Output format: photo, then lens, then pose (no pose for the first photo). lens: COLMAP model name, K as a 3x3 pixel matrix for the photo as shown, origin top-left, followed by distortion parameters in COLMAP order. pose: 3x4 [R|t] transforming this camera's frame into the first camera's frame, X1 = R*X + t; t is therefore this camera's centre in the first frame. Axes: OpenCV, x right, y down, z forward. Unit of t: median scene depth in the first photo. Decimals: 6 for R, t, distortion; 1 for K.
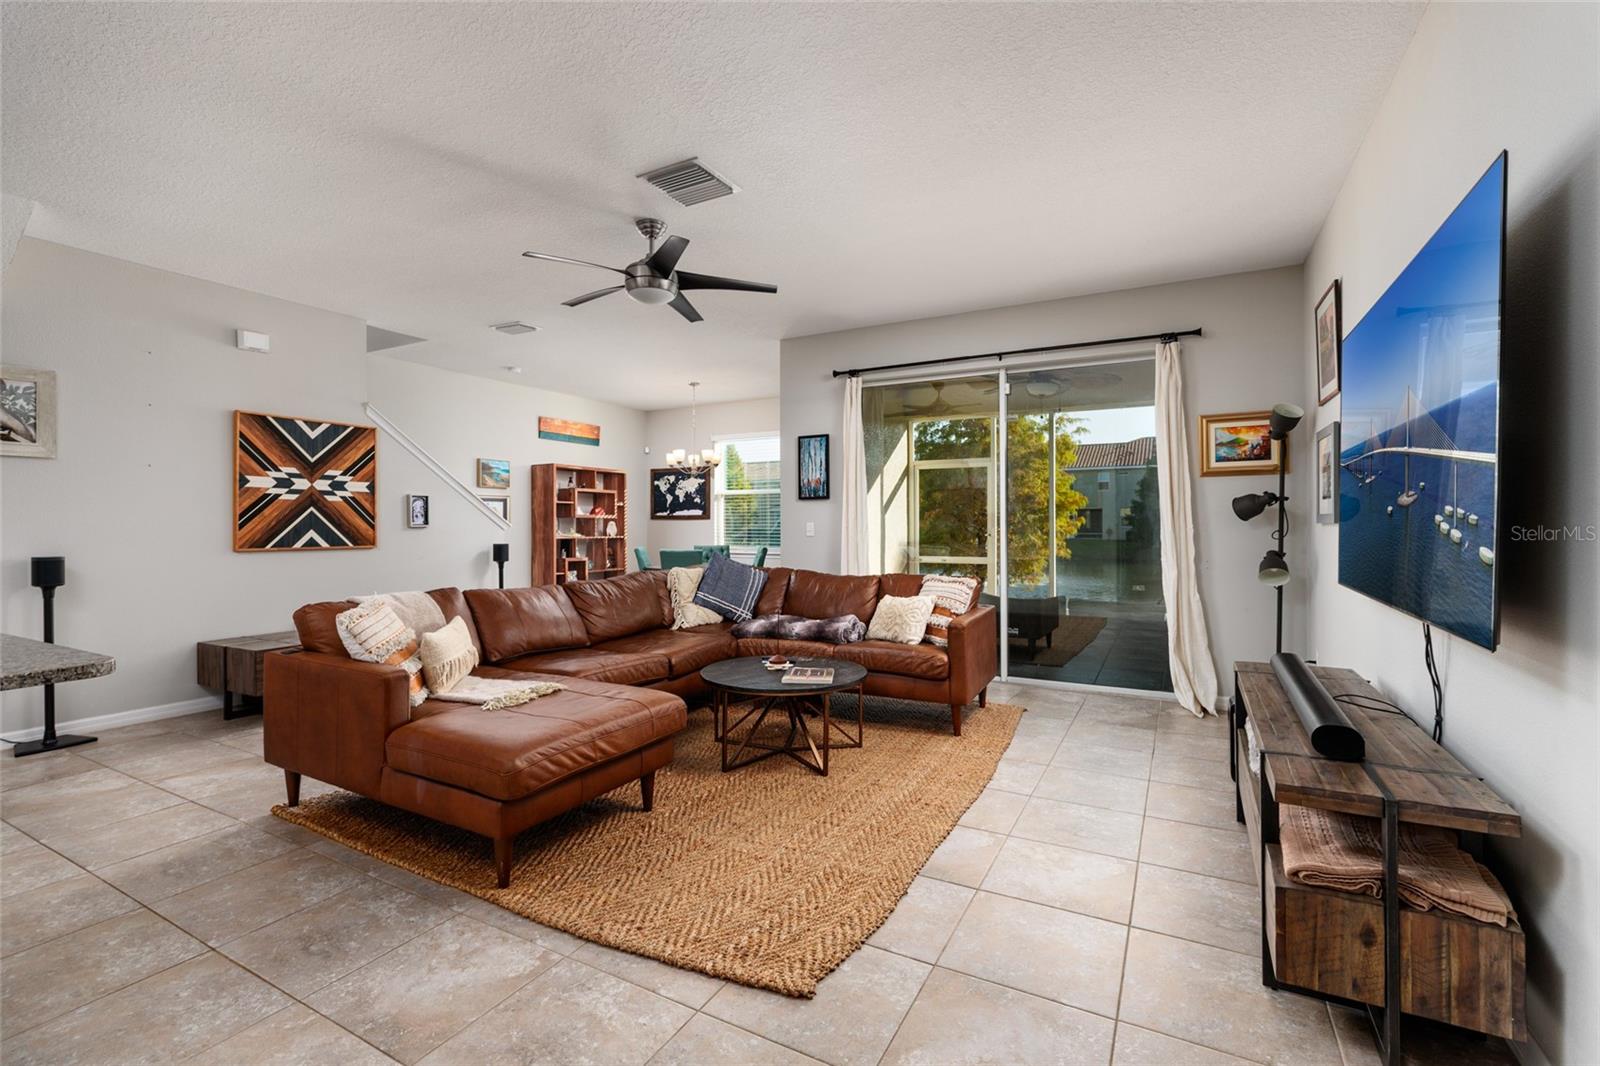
lens RADIAL K [[703.7, 0, 796.3], [0, 703.7, 522.5], [0, 0, 1]] dist [-0.010894, -0.000328]
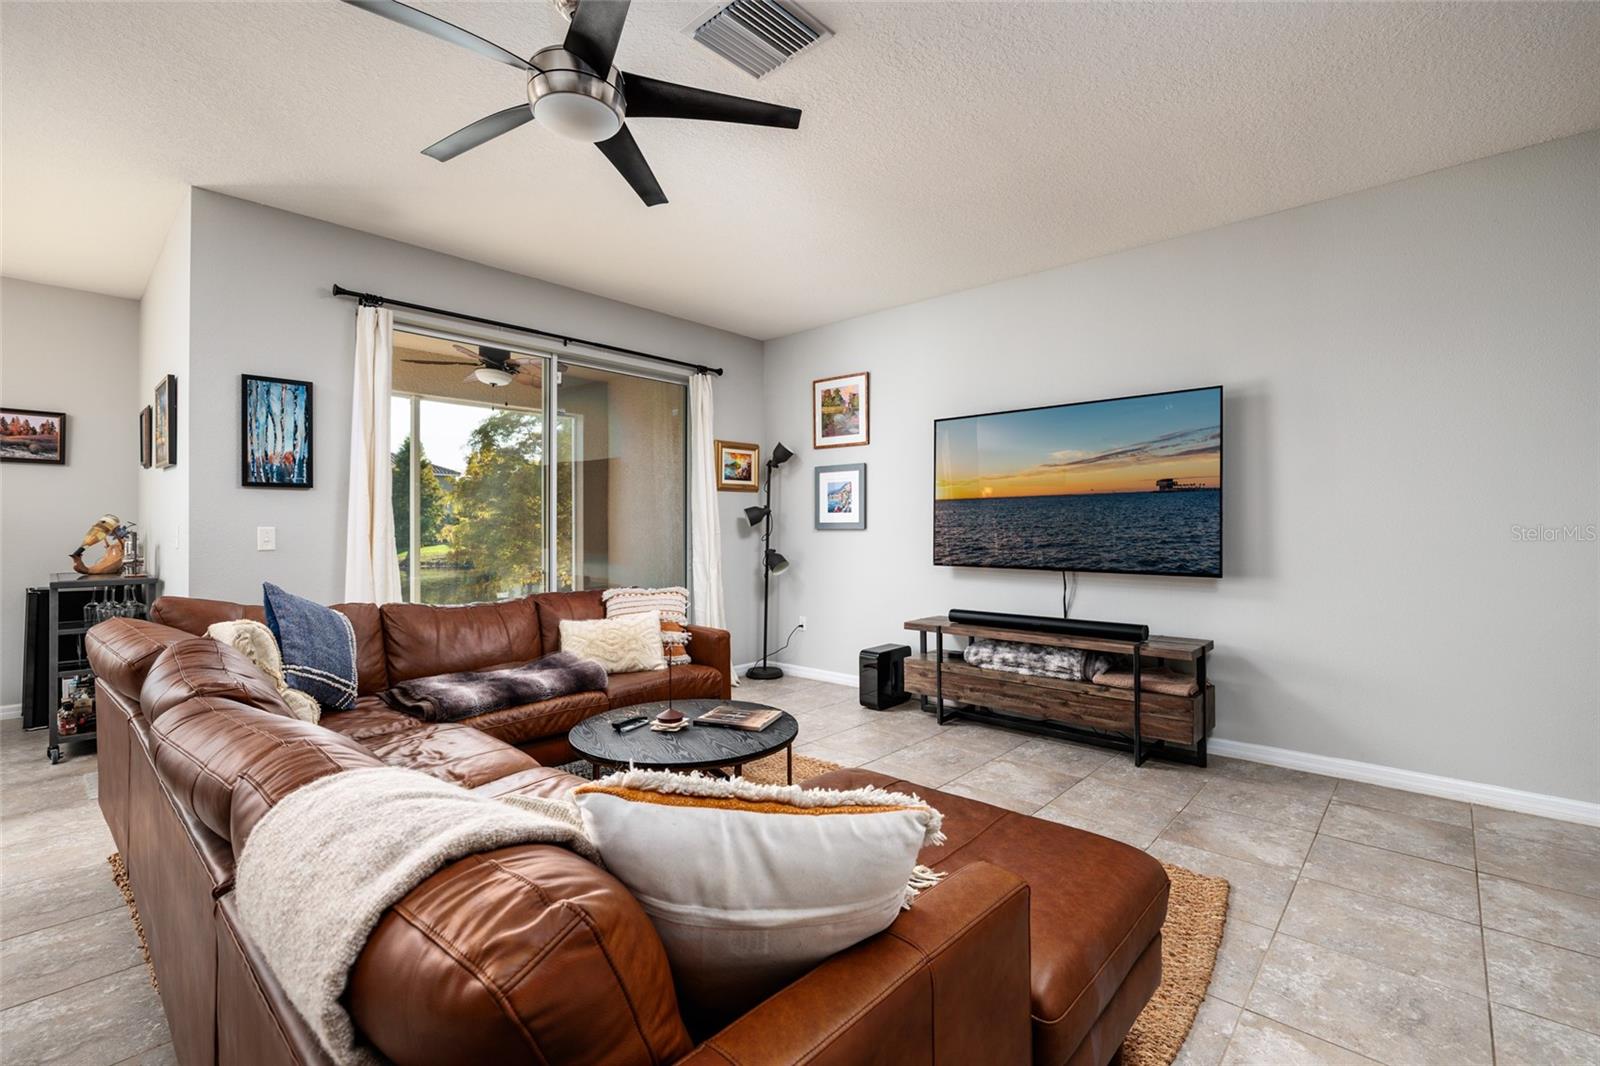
lens RADIAL K [[703.7, 0, 797.3], [0, 703.7, 522.3], [0, 0, 1]] dist [-0.010894, -0.000328]
pose [[0.244066, 0.011333, 0.969692, -0.452732], [-0.000924, 0.999934, -0.011454, 0.002831], [-0.969758, 0.001900, 0.244061, 0.450502]]
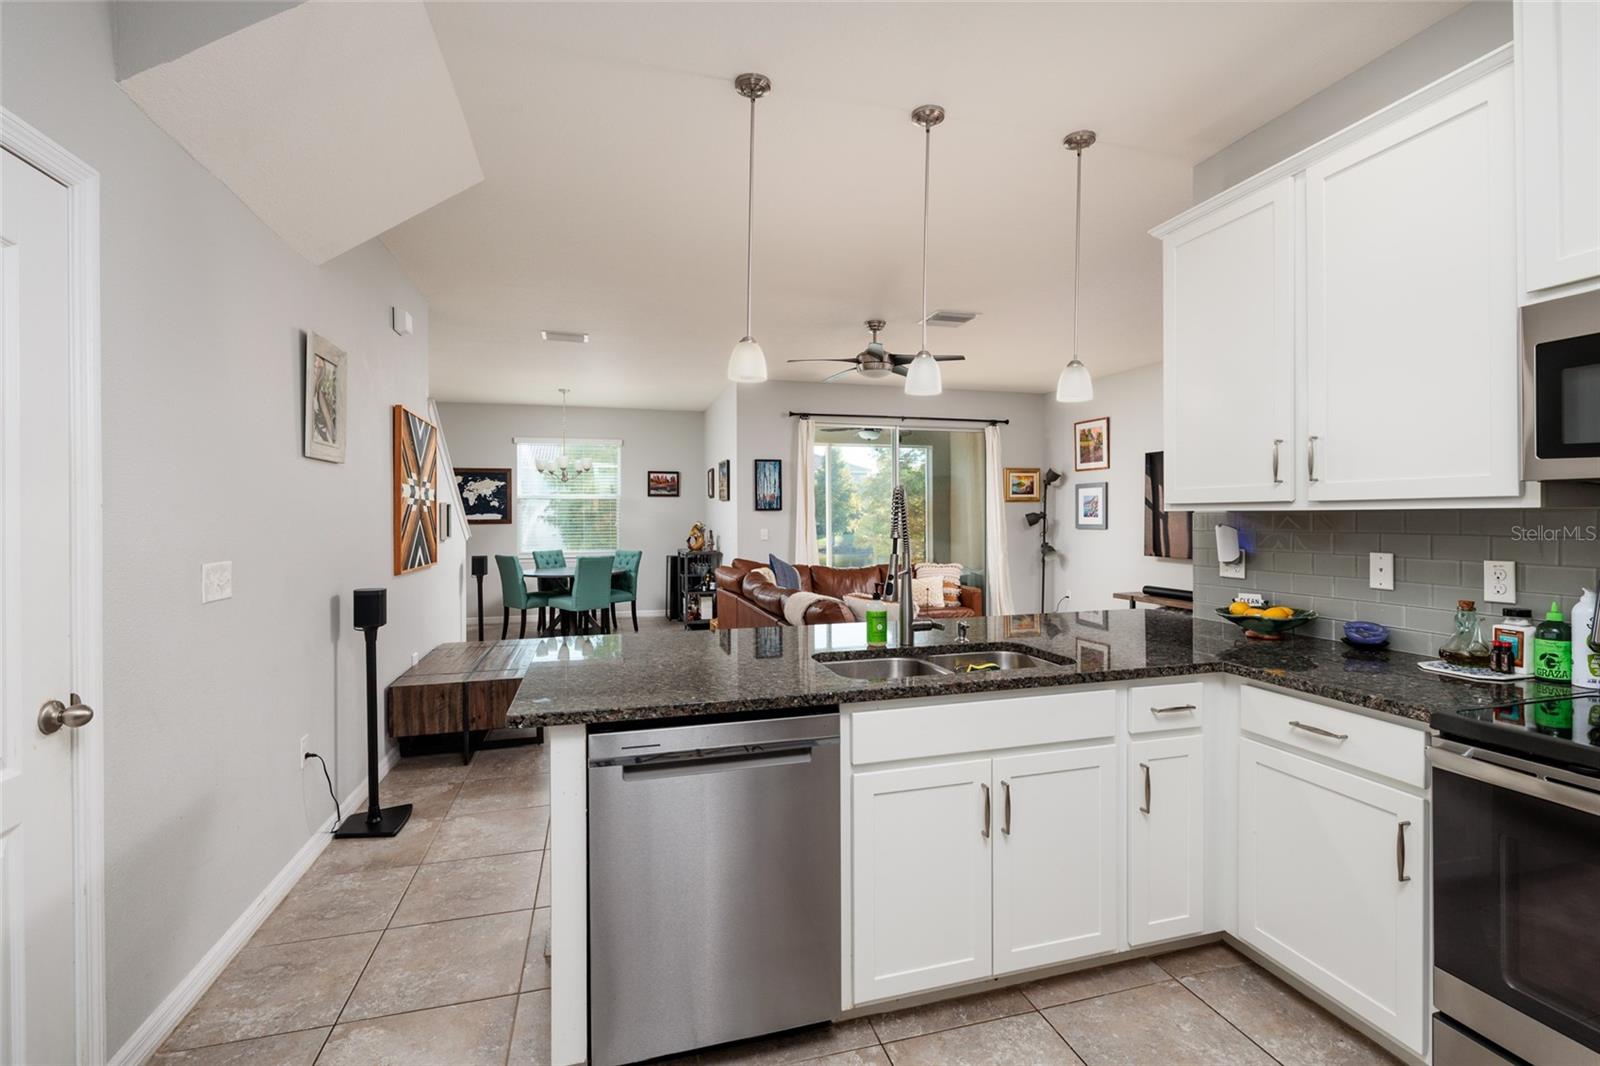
lens RADIAL K [[703.7, 0, 803.2], [0, 703.7, 524.9], [0, 0, 1]] dist [-0.010894, -0.000328]
pose [[0.715677, -0.009619, 0.698365, -0.843562], [0.001336, 0.999922, 0.012403, -0.023515], [-0.698430, -0.007944, 0.715634, 0.053208]]
